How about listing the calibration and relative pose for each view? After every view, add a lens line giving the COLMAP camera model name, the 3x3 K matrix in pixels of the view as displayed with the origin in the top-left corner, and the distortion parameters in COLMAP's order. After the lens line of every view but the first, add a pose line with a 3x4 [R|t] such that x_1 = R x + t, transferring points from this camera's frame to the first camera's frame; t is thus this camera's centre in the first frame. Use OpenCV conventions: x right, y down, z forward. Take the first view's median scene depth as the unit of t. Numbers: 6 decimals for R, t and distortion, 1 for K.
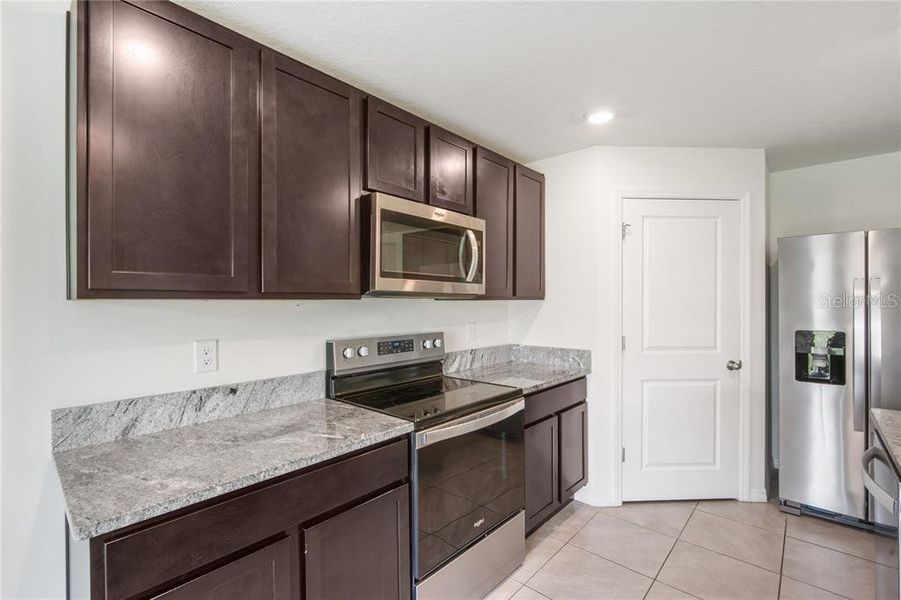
lens RADIAL K [[395.5, 0, 445.8], [0, 395.5, 301.6], [0, 0, 1]] dist [0.002671, 0.000765]
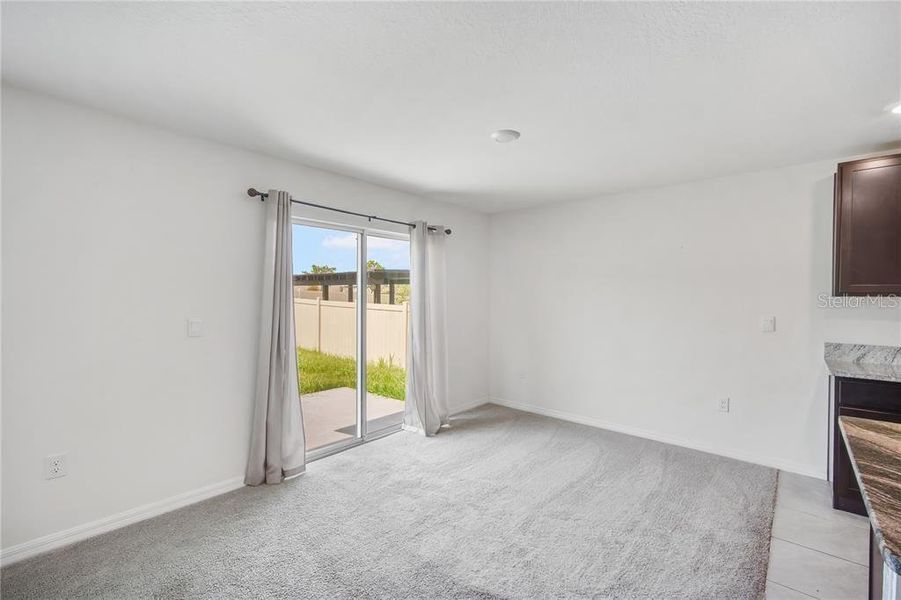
lens RADIAL K [[395.5, 0, 445.8], [0, 395.5, 301.6], [0, 0, 1]] dist [0.002671, 0.000765]
pose [[0.011753, 0.017968, -0.999769, 0.892866], [-0.005494, 0.999825, 0.017904, -0.002715], [0.999916, 0.005282, 0.011849, -0.857323]]
